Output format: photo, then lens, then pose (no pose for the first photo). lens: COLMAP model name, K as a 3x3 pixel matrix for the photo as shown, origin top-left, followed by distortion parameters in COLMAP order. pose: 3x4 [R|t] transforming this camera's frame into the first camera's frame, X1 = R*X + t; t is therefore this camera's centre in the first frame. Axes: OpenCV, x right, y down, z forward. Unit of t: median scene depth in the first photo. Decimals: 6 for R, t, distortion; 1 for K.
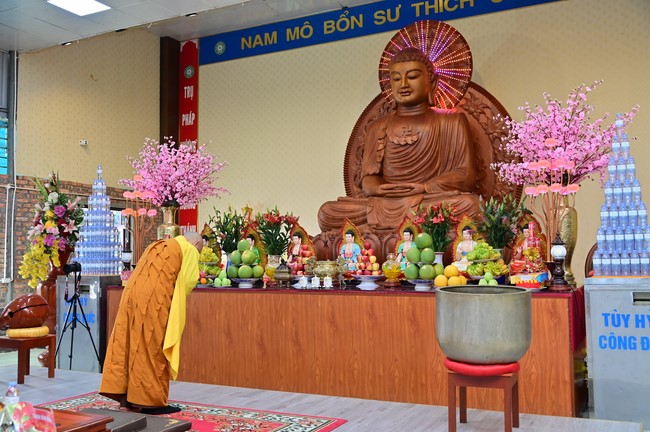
lens RADIAL K [[662.3, 0, 325.0], [0, 662.3, 216.0], [0, 0, 1]] dist [-0.009083, -0.004226]
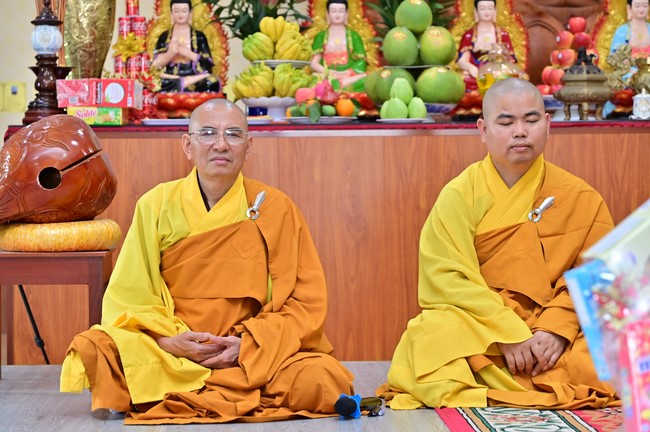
lens RADIAL K [[1752.8, 0, 325.0], [0, 1752.8, 216.0], [0, 0, 1]] dist [0.082979, 0.375513]
pose [[0.871284, -0.007729, 0.490718, -0.500345], [-0.029849, 0.997190, 0.068704, 0.070322], [-0.489870, -0.074508, 0.868605, 0.139443]]
